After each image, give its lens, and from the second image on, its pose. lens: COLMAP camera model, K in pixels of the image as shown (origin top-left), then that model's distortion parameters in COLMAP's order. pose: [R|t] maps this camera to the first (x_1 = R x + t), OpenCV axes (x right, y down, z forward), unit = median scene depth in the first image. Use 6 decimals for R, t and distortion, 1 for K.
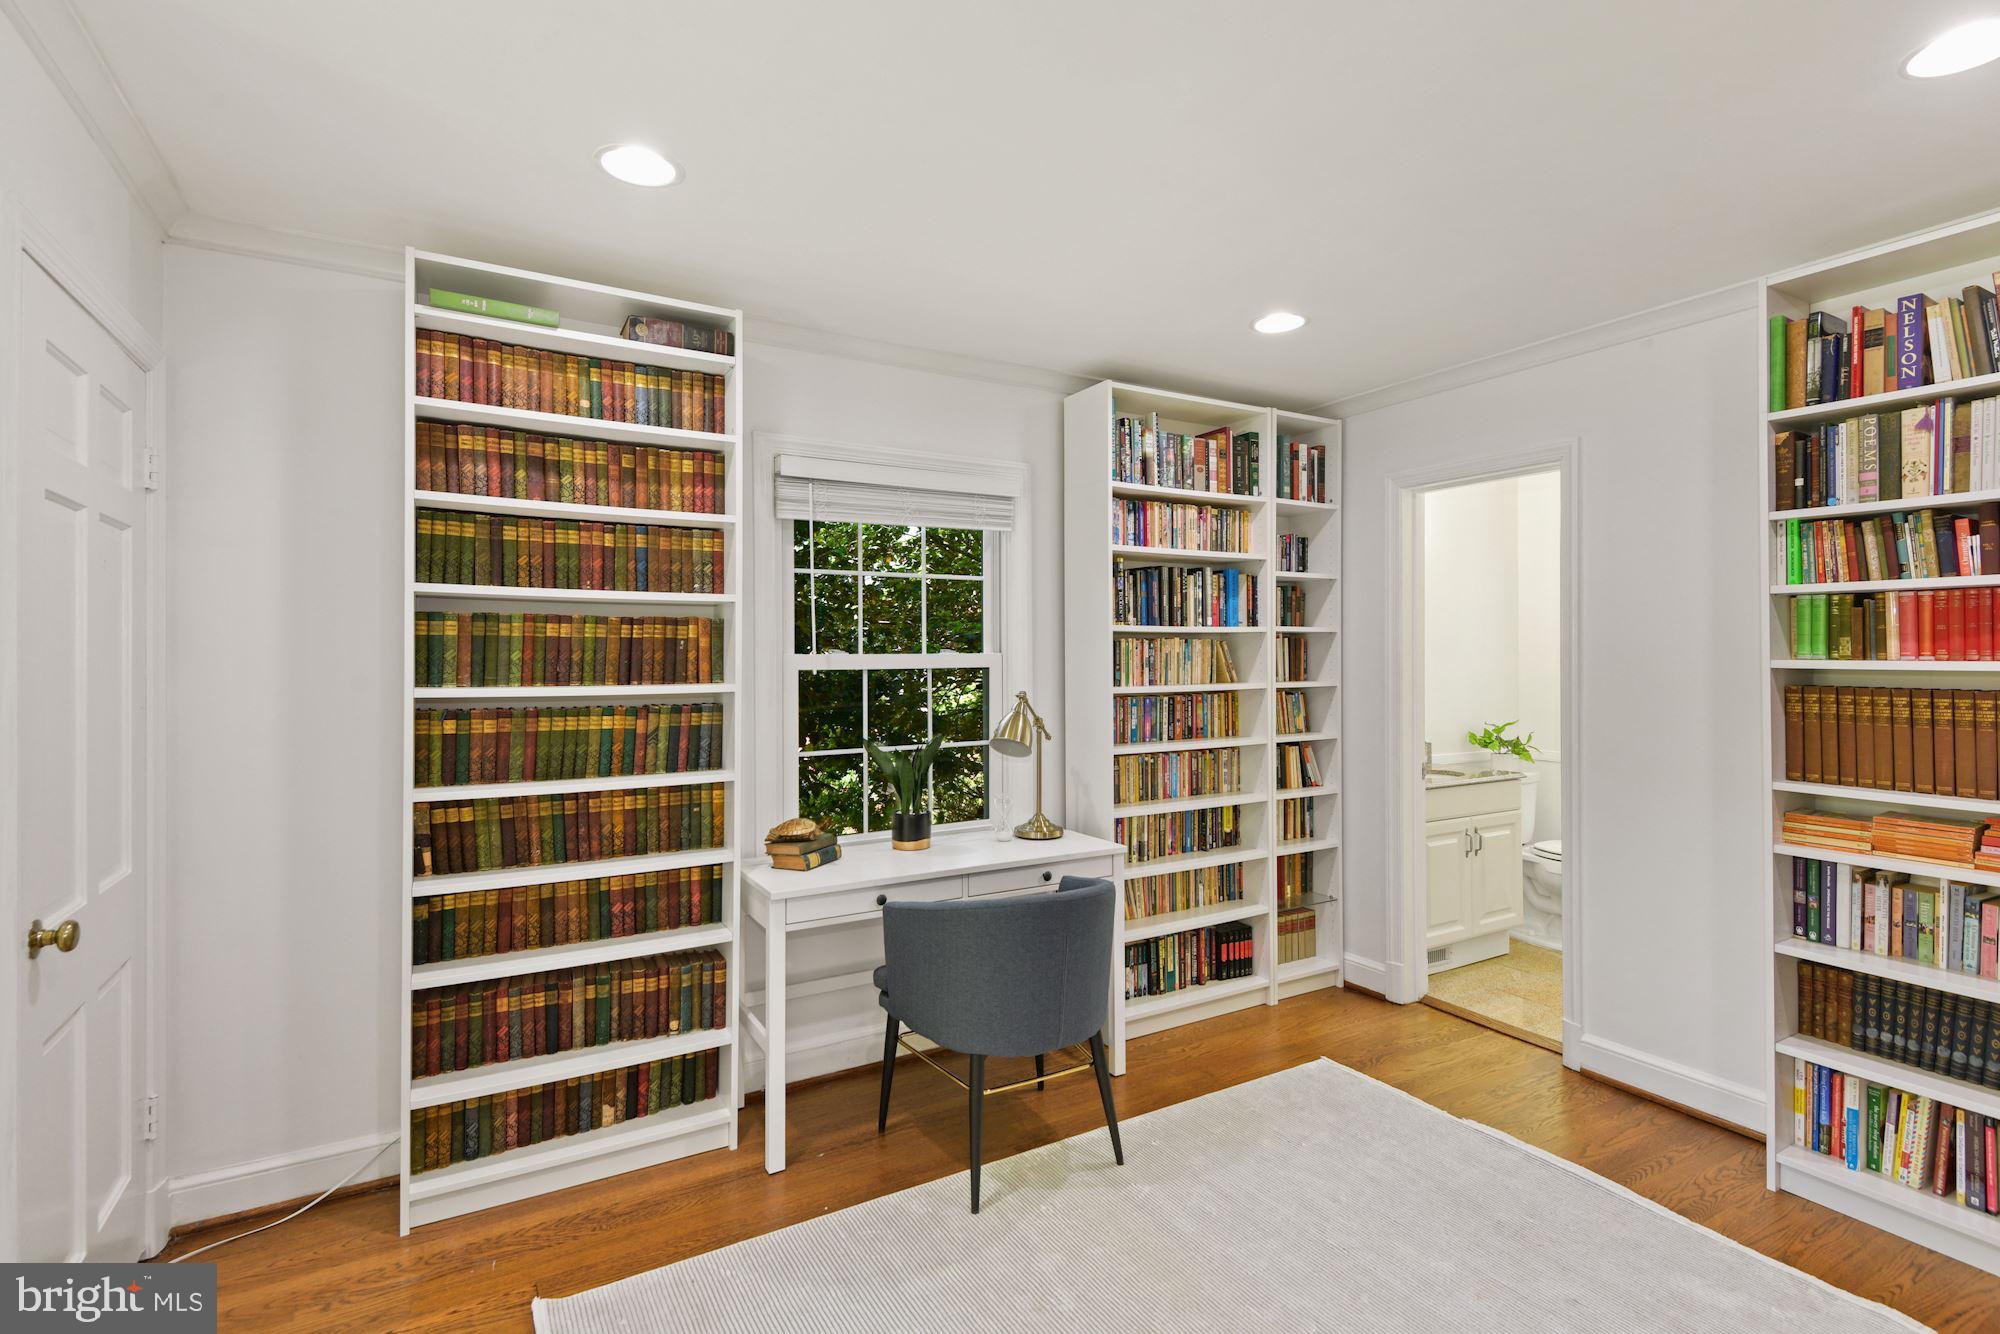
lens RADIAL K [[908.1, 0, 996.2], [0, 908.1, 657.6], [0, 0, 1]] dist [0.029110, -0.020117]
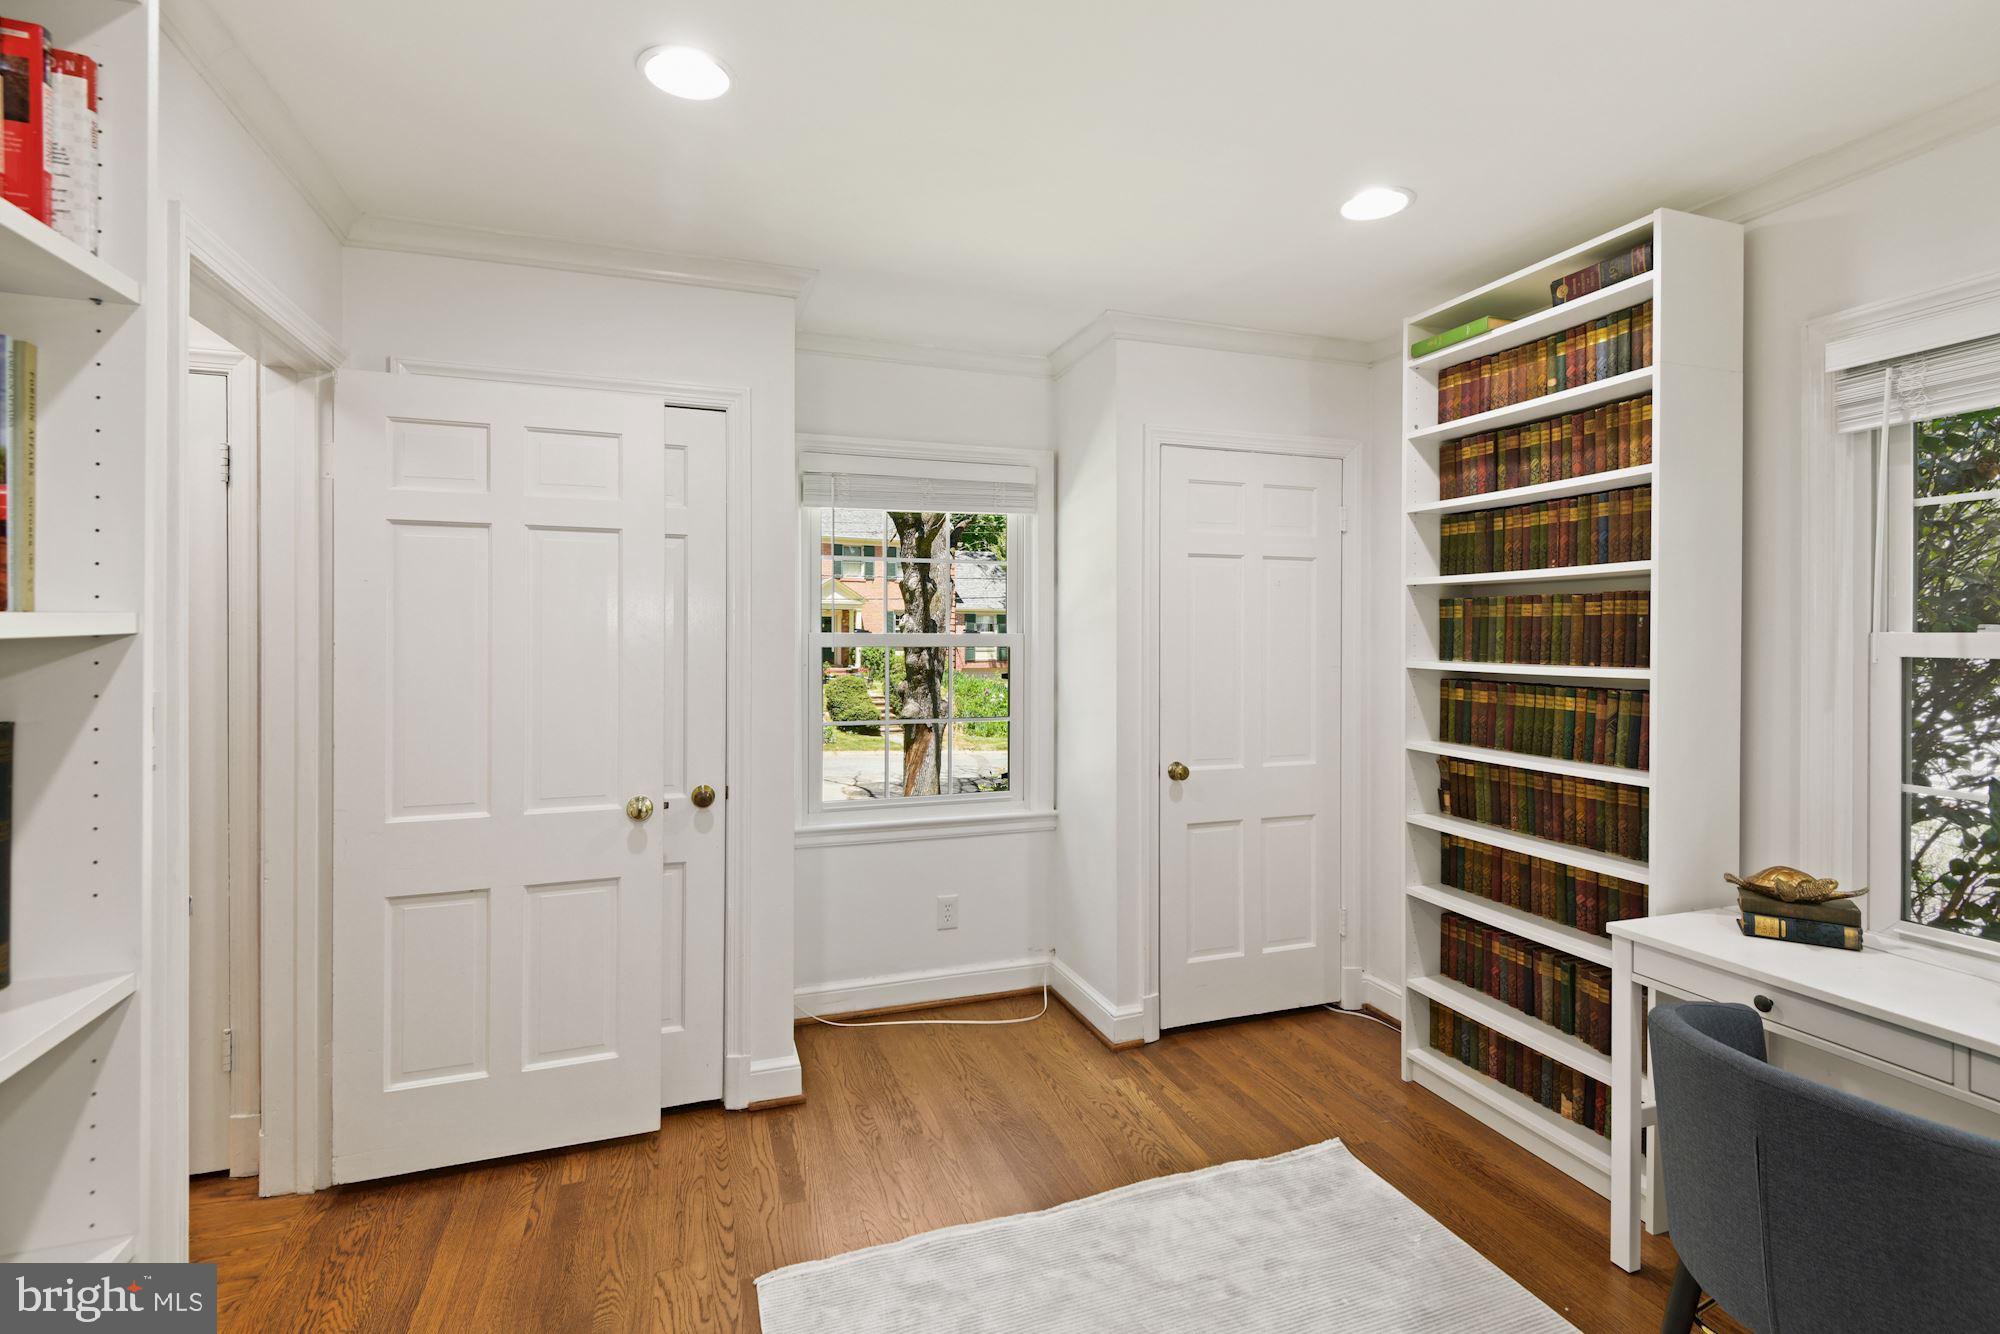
lens RADIAL K [[924.5, 0, 1012.2], [0, 924.5, 652.3], [0, 0, 1]] dist [0.000304, -0.000713]
pose [[-0.174960, 0.015061, -0.984460, 0.663604], [-0.007201, 0.999837, 0.016576, 0.004805], [0.984549, 0.009989, -0.174823, 0.608633]]
